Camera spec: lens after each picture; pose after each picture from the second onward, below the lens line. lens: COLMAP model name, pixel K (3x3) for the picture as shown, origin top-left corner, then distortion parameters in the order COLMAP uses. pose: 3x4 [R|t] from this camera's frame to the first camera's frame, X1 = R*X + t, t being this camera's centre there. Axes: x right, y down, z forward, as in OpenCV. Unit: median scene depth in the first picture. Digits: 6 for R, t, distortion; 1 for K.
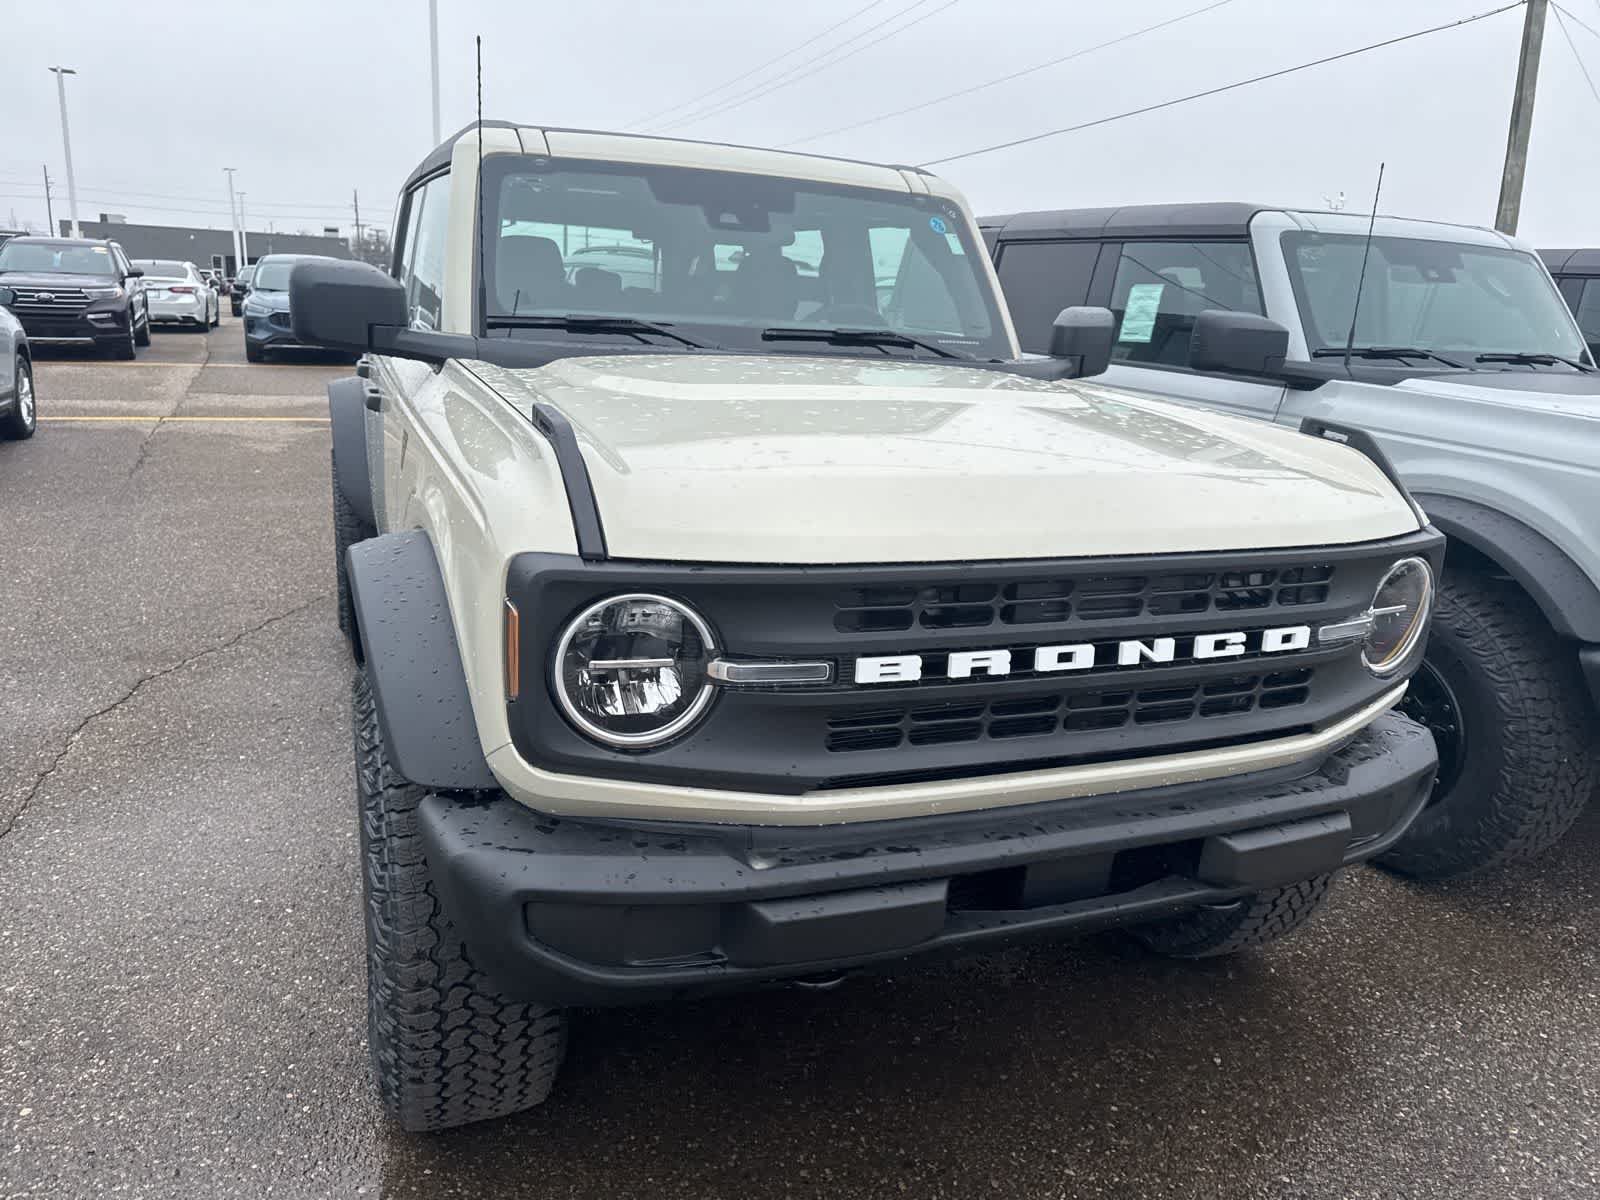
lens RADIAL K [[1143.1, 0, 804.1], [0, 1143.1, 591.2], [0, 0, 1]] dist [0.068459, -0.116032]
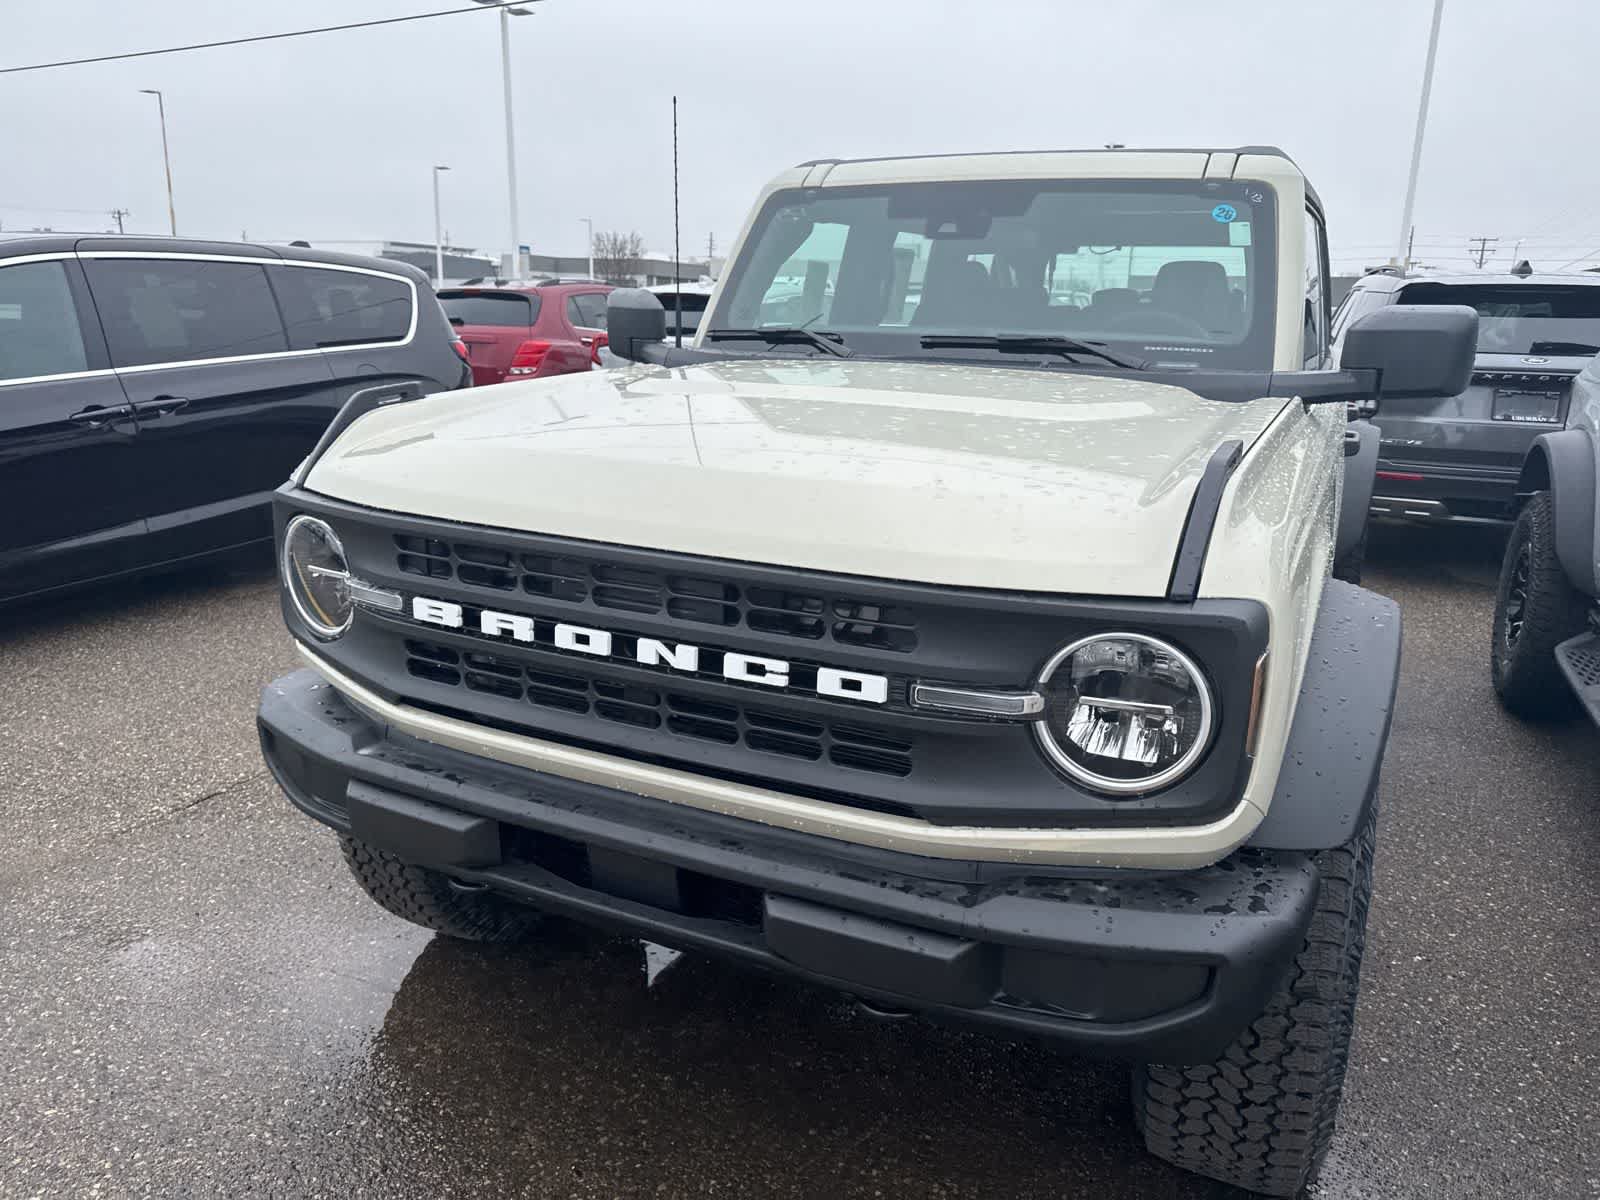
lens RADIAL K [[1143.1, 0, 804.1], [0, 1143.1, 591.2], [0, 0, 1]] dist [0.068459, -0.116032]
pose [[0.664955, 0.146146, -0.732446, 0.975519], [-0.172012, 0.984273, 0.040231, -0.051713], [0.726806, 0.099238, 0.679636, 0.407058]]
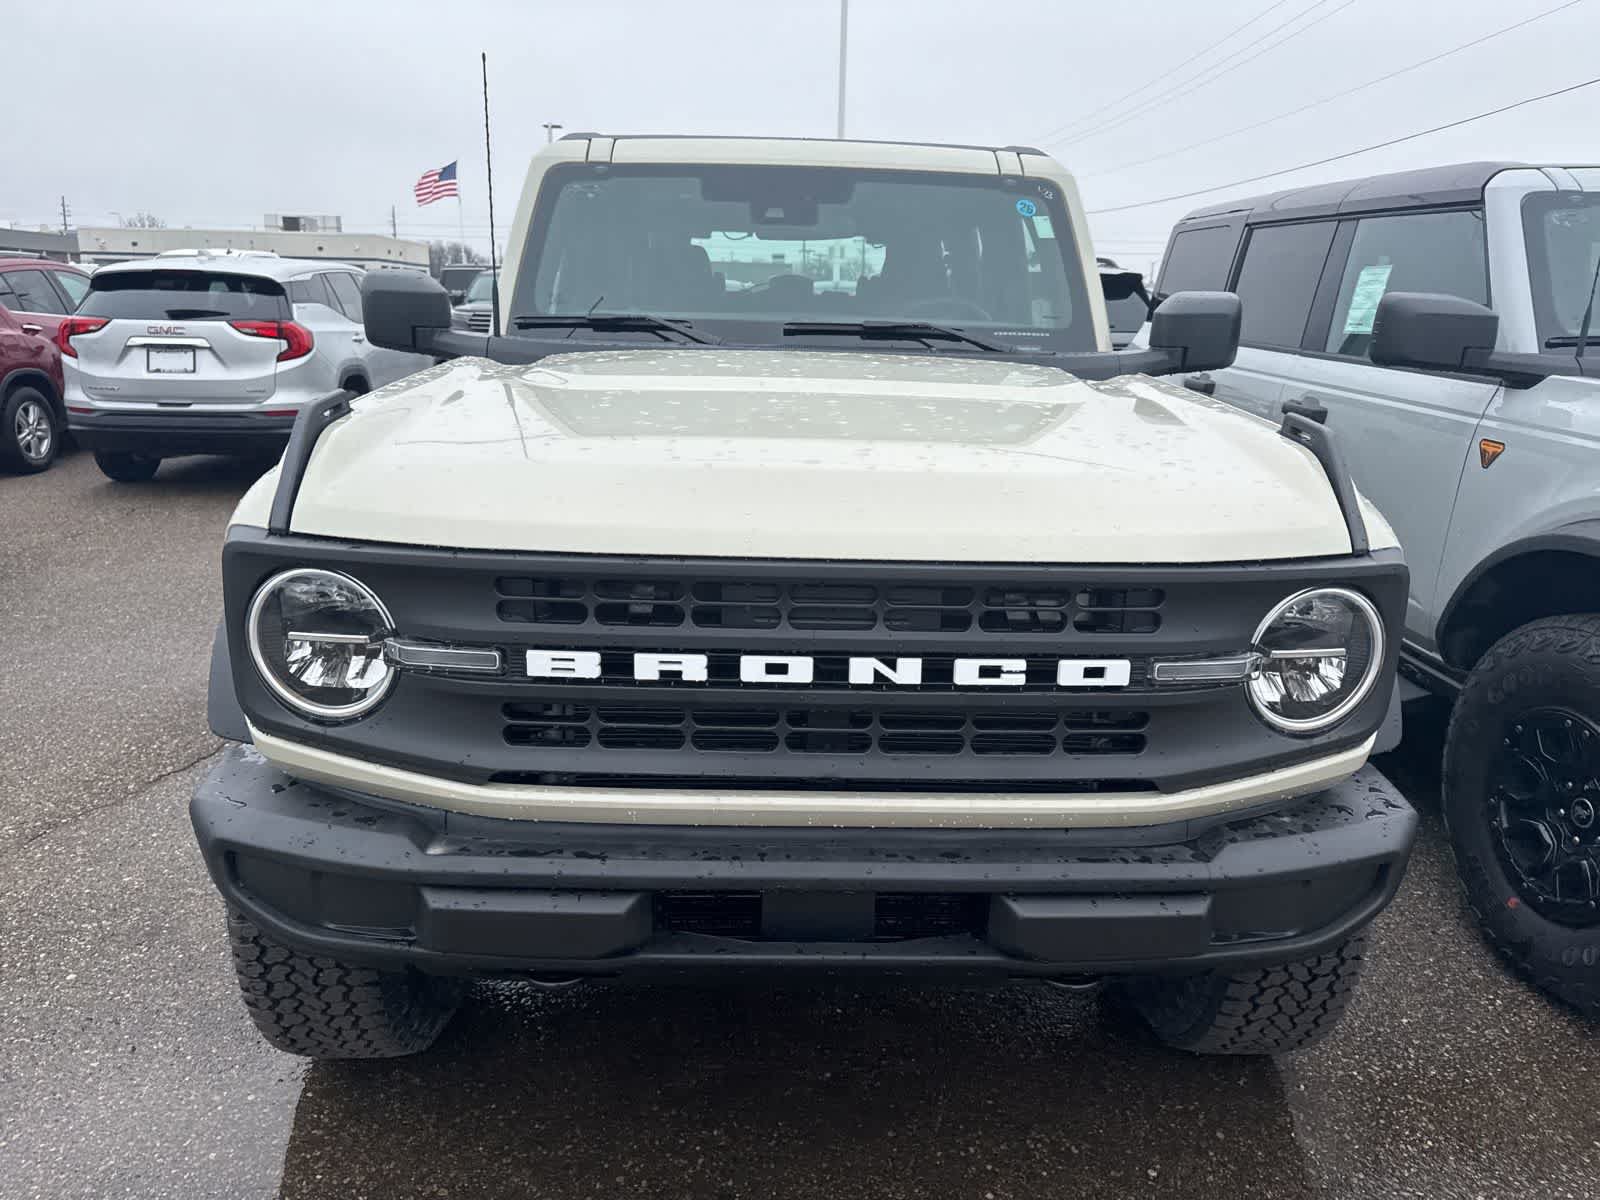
lens RADIAL K [[1132.1, 0, 808.6], [0, 1132.1, 596.5], [0, 0, 1]] dist [0.055688, -0.069809]
pose [[0.933815, 0.061825, -0.352372, 0.505079], [-0.063413, 0.997963, 0.007046, -0.006522], [0.352090, 0.015766, 0.935833, 0.155134]]
